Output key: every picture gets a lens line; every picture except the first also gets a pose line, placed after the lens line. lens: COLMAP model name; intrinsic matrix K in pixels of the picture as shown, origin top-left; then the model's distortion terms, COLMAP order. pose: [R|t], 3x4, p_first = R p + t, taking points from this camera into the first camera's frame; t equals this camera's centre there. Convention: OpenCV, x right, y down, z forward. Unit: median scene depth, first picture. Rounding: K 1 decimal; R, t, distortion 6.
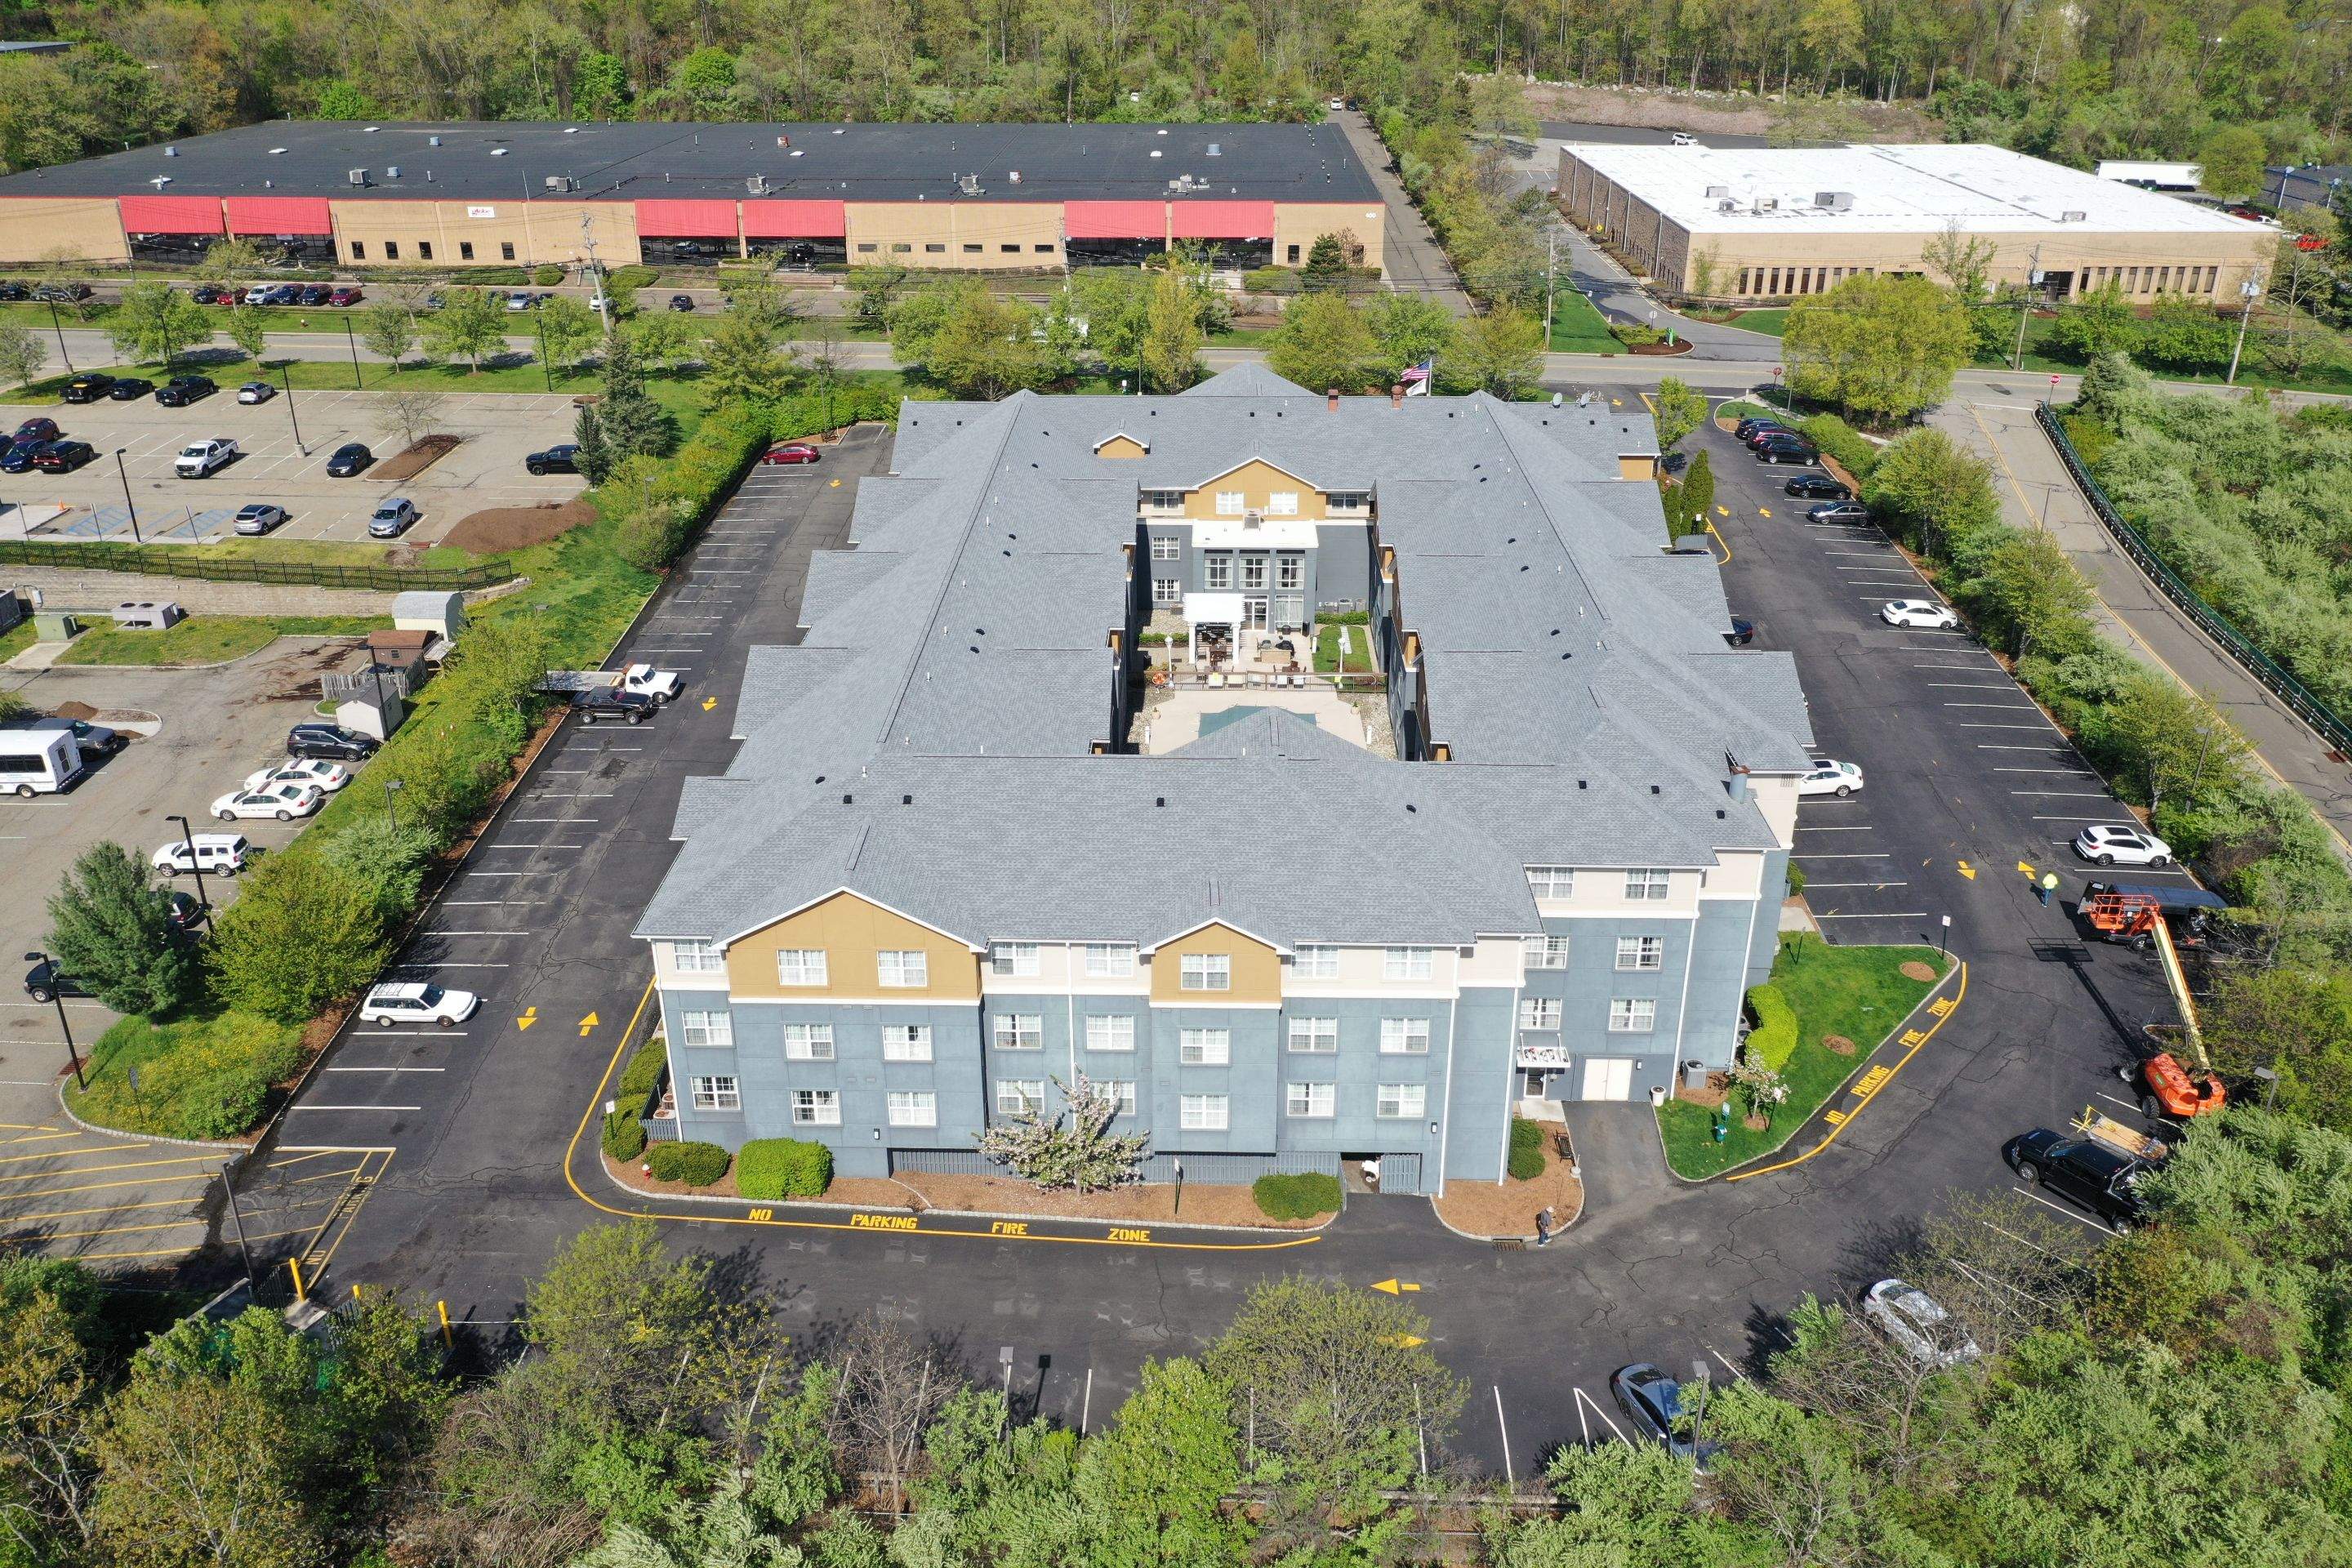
lens RADIAL K [[1871.8, 0, 1176.6], [0, 1871.8, 785.6], [0, 0, 1]] dist [0.015856, 0.002516]
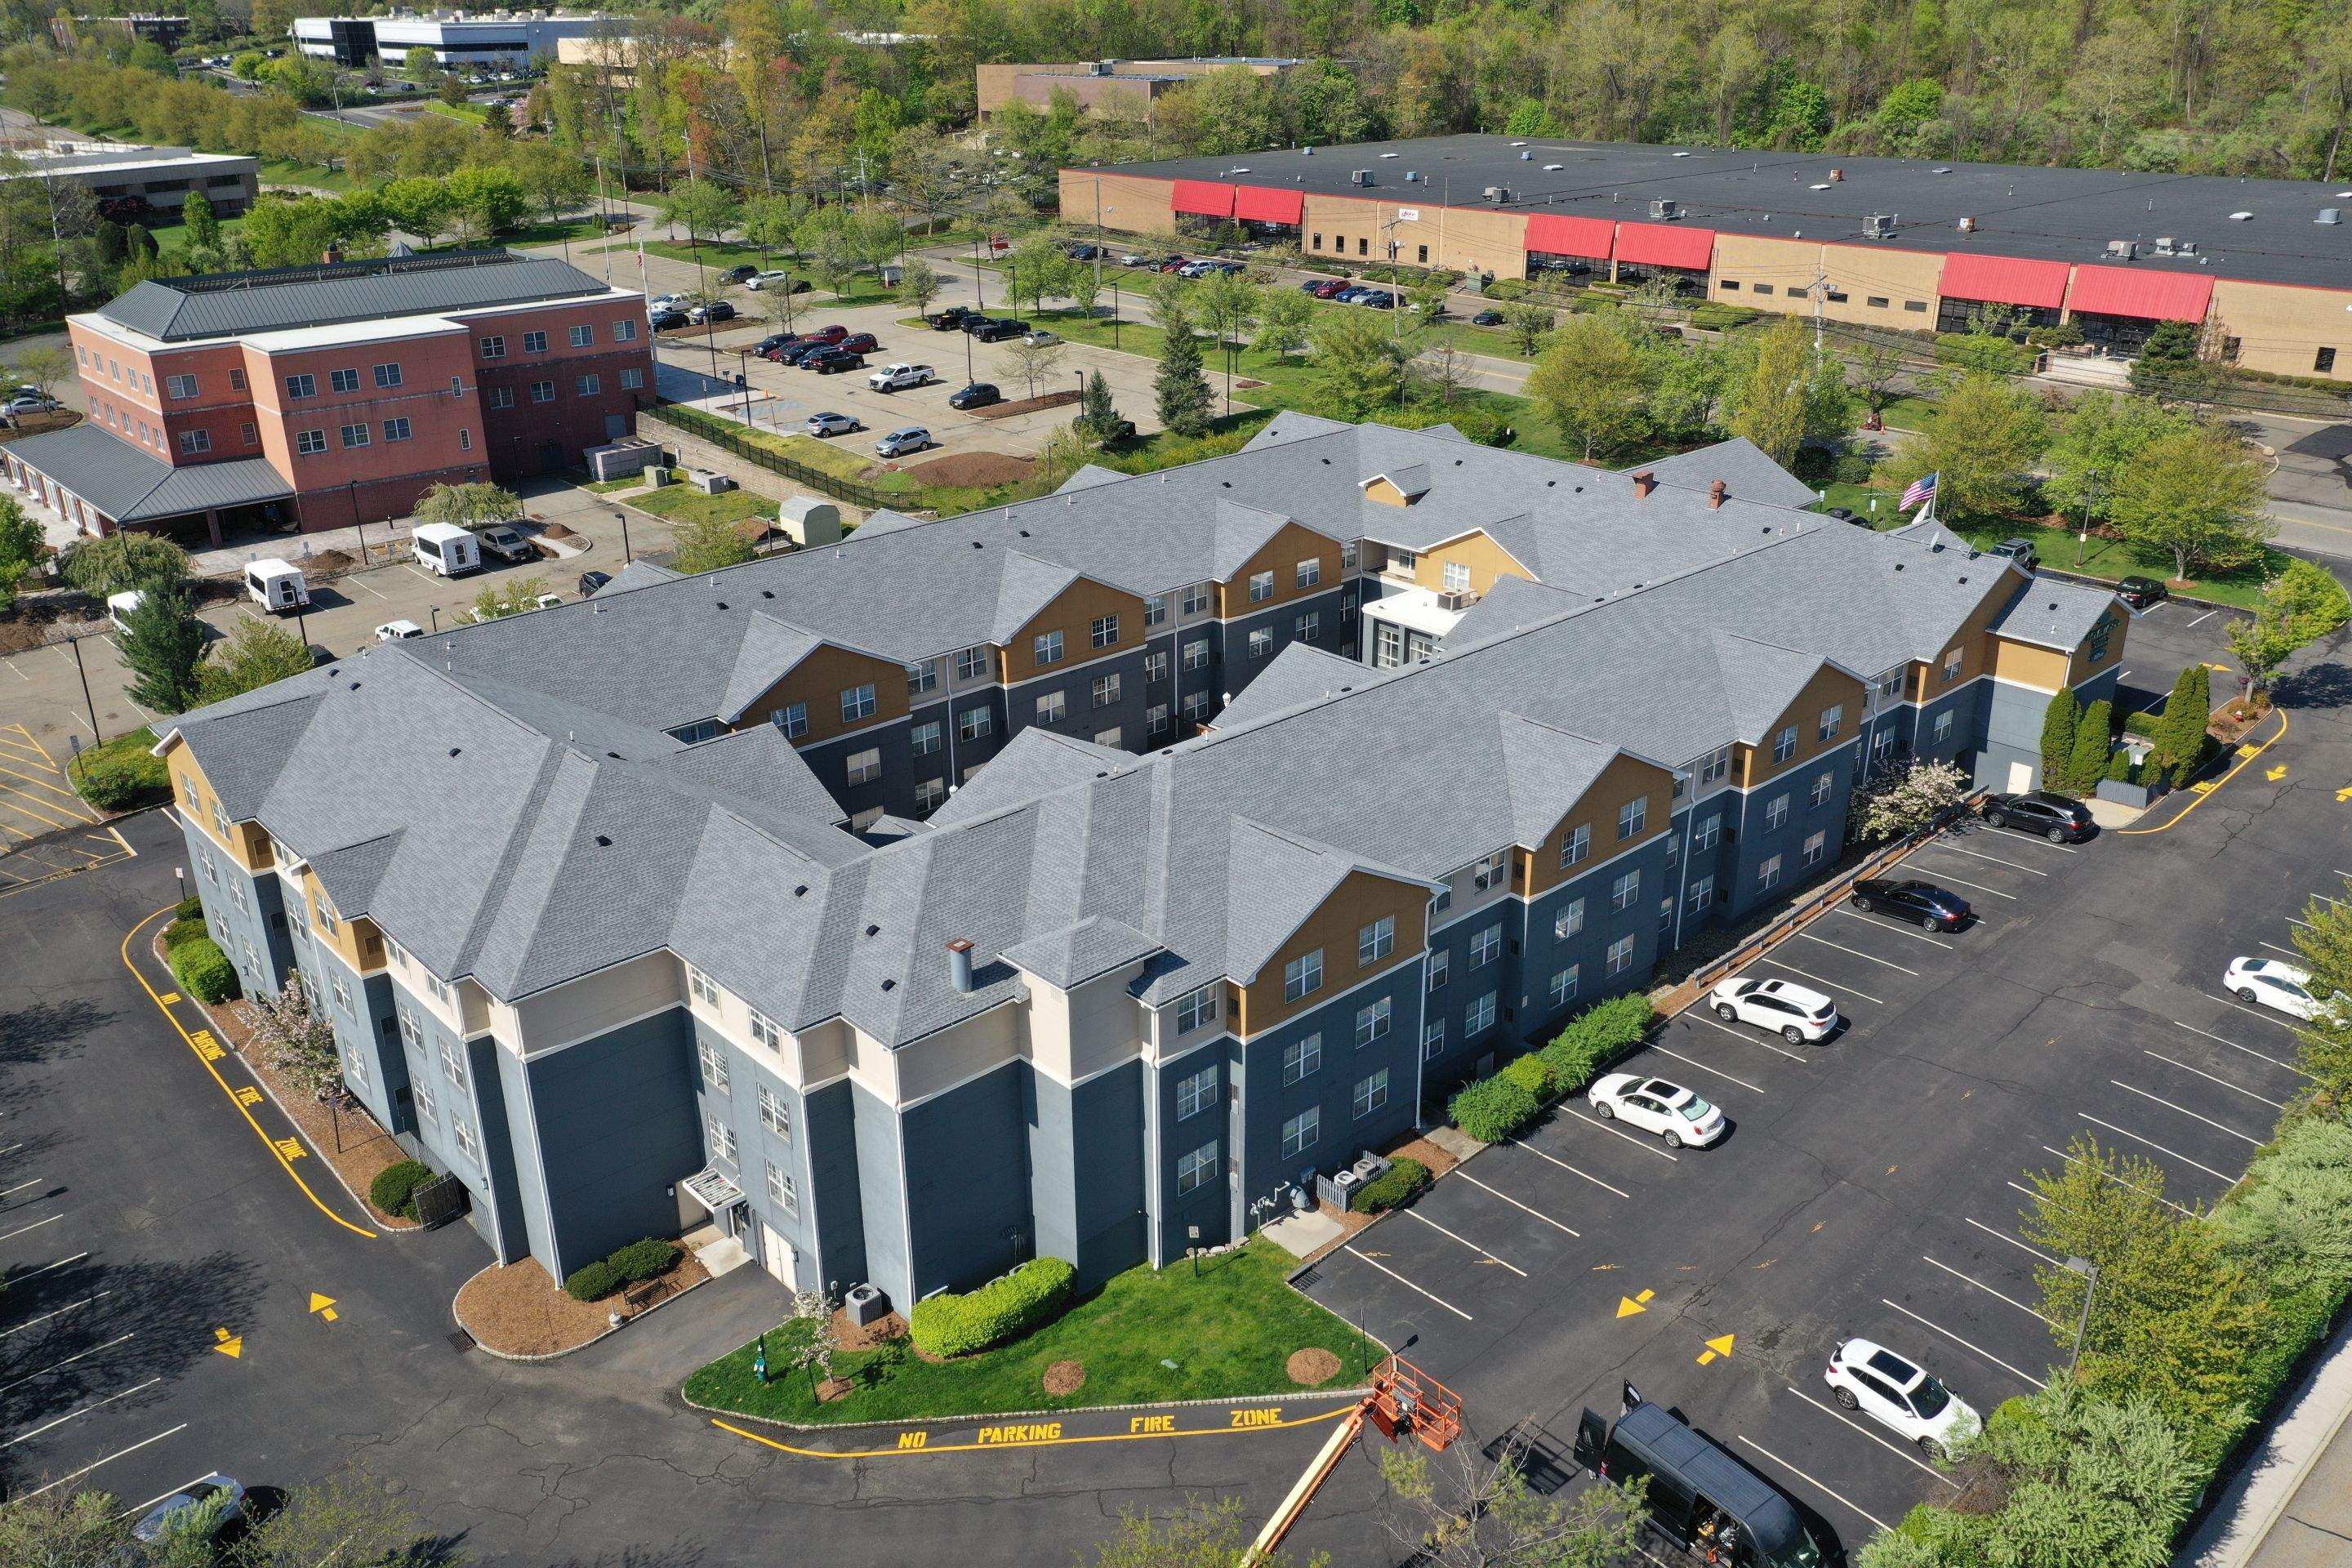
lens RADIAL K [[1871.8, 0, 1177.3], [0, 1871.8, 786.2], [0, 0, 1]] dist [0.015856, 0.002516]
pose [[0.690644, 0.280773, -0.666467, 0.632144], [-0.296755, 0.950426, 0.092880, -0.123292], [0.659506, 0.133630, 0.739727, 0.373065]]
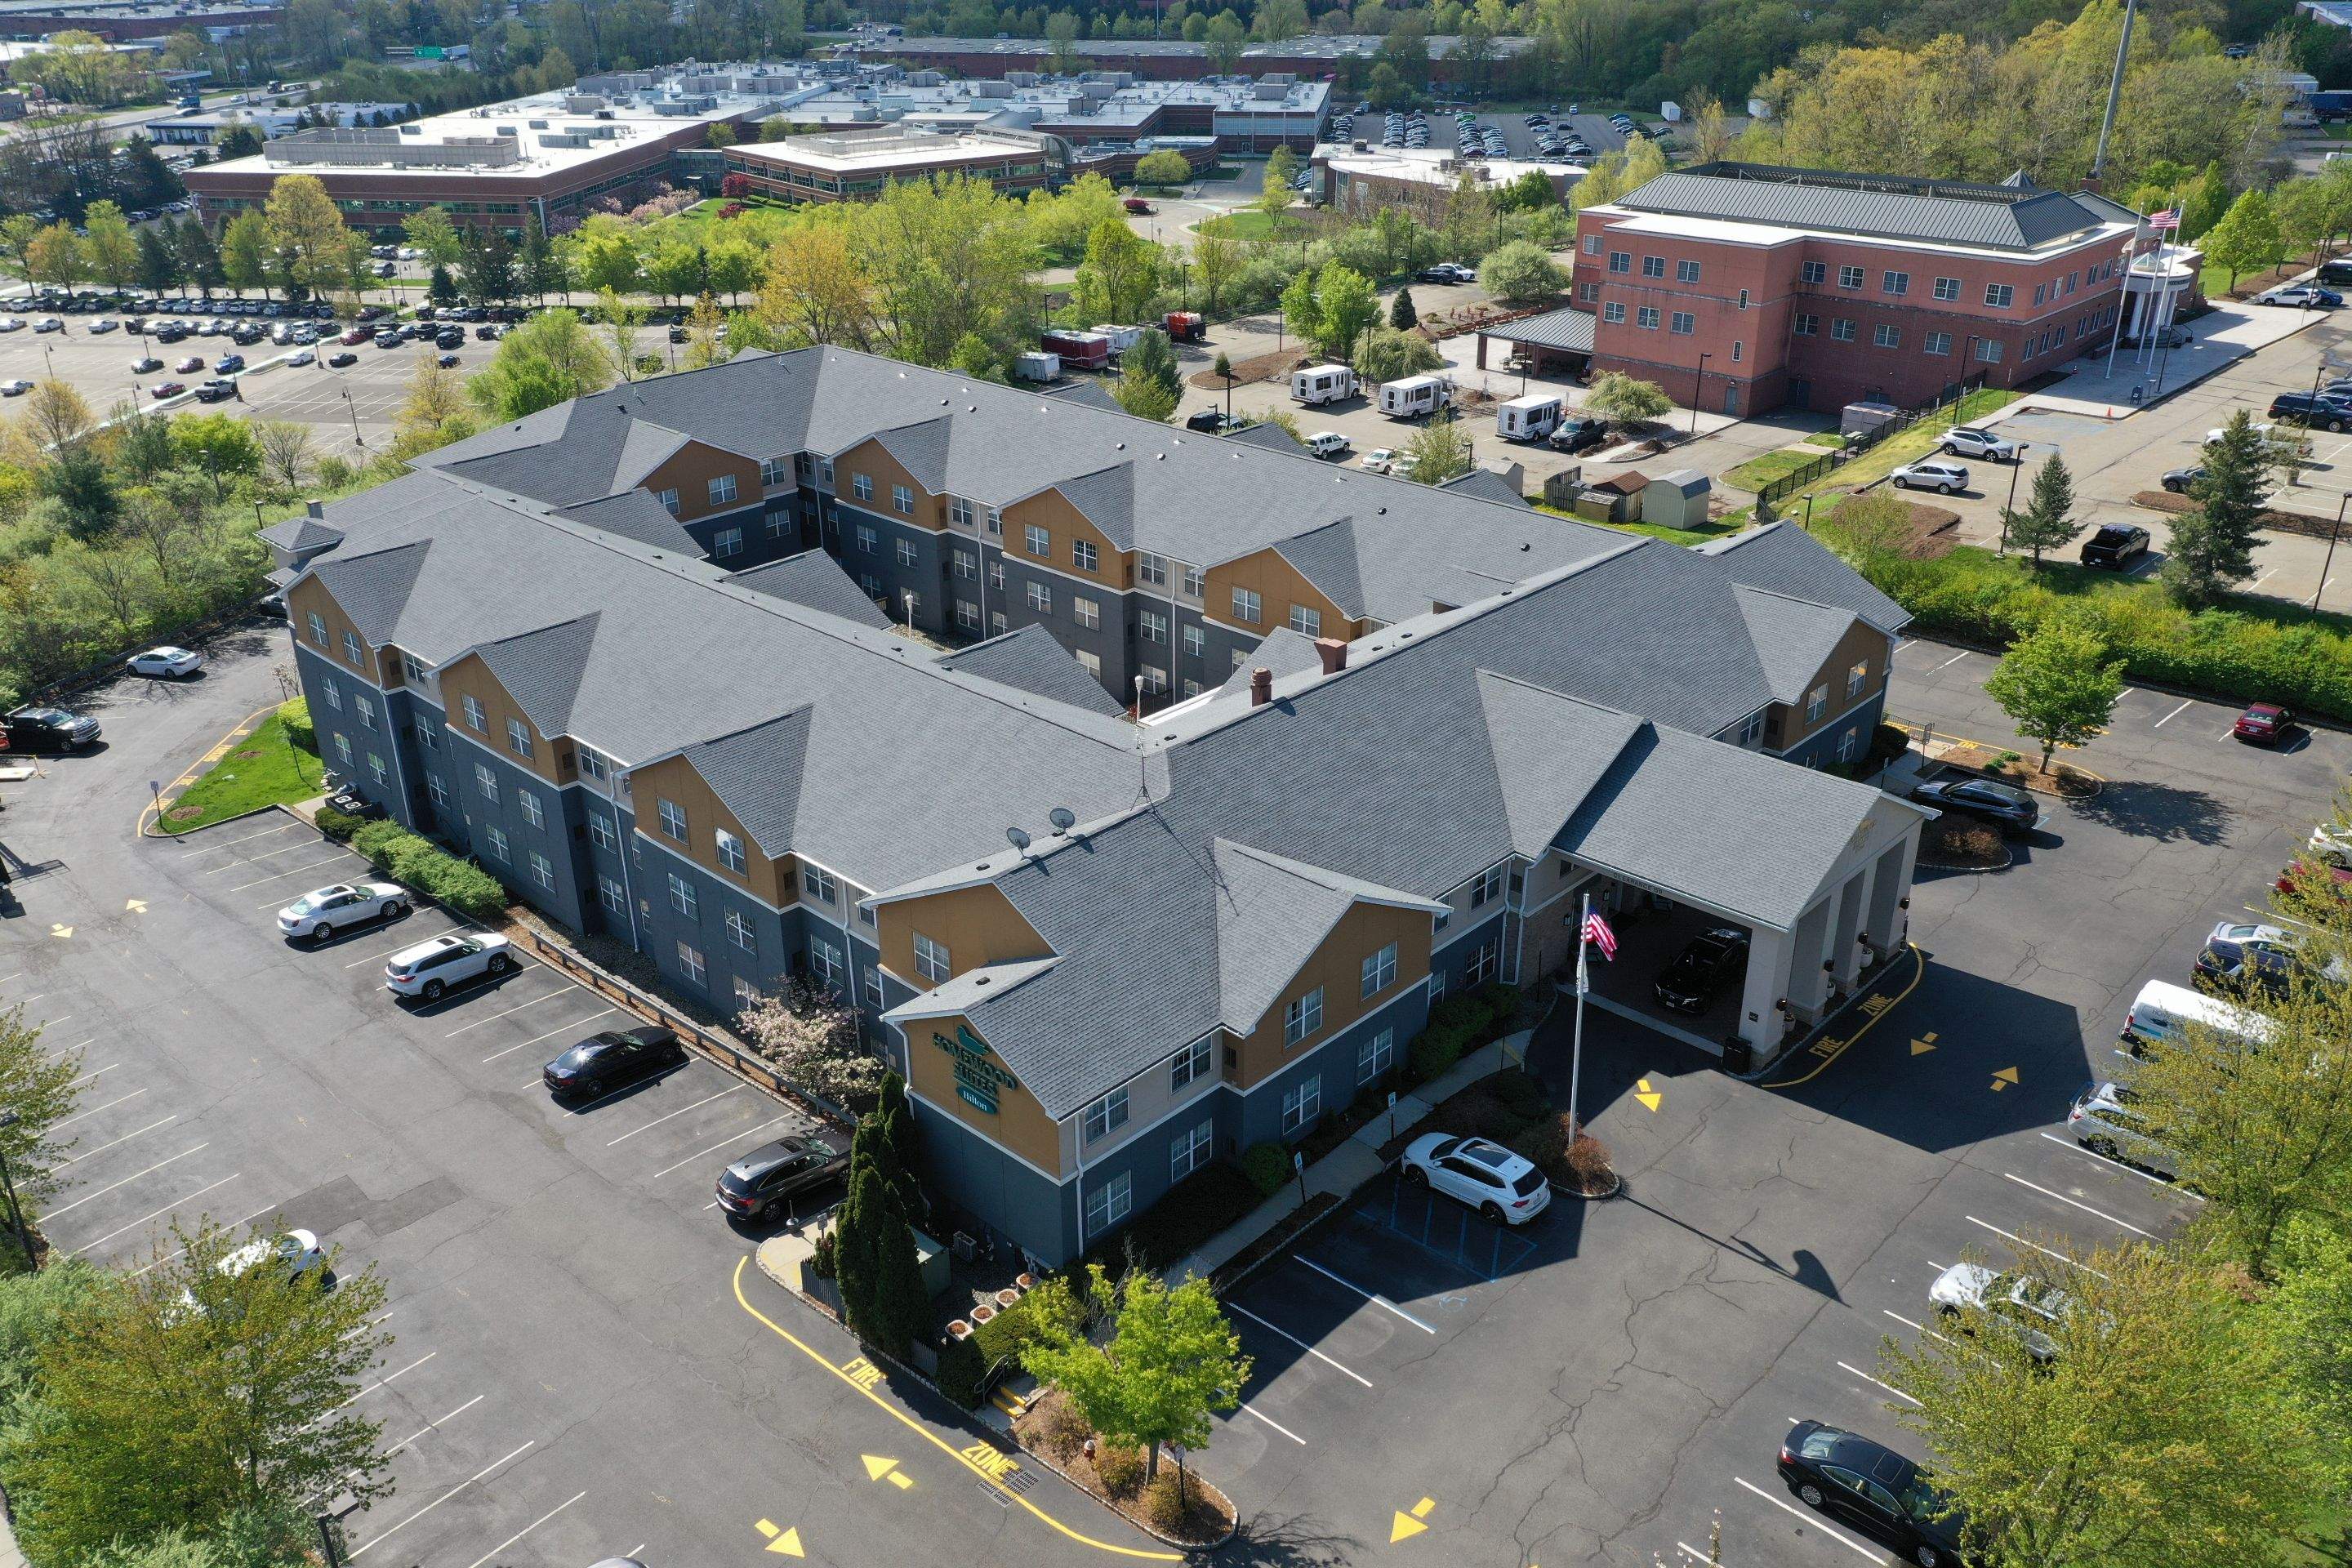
lens RADIAL K [[1871.8, 0, 1178.6], [0, 1871.8, 783.2], [0, 0, 1]] dist [0.015856, 0.002516]
pose [[-0.672902, 0.319473, -0.667188, 0.604001], [-0.304148, 0.702681, 0.643221, -0.639148], [0.674312, 0.635749, -0.375668, 1.481124]]
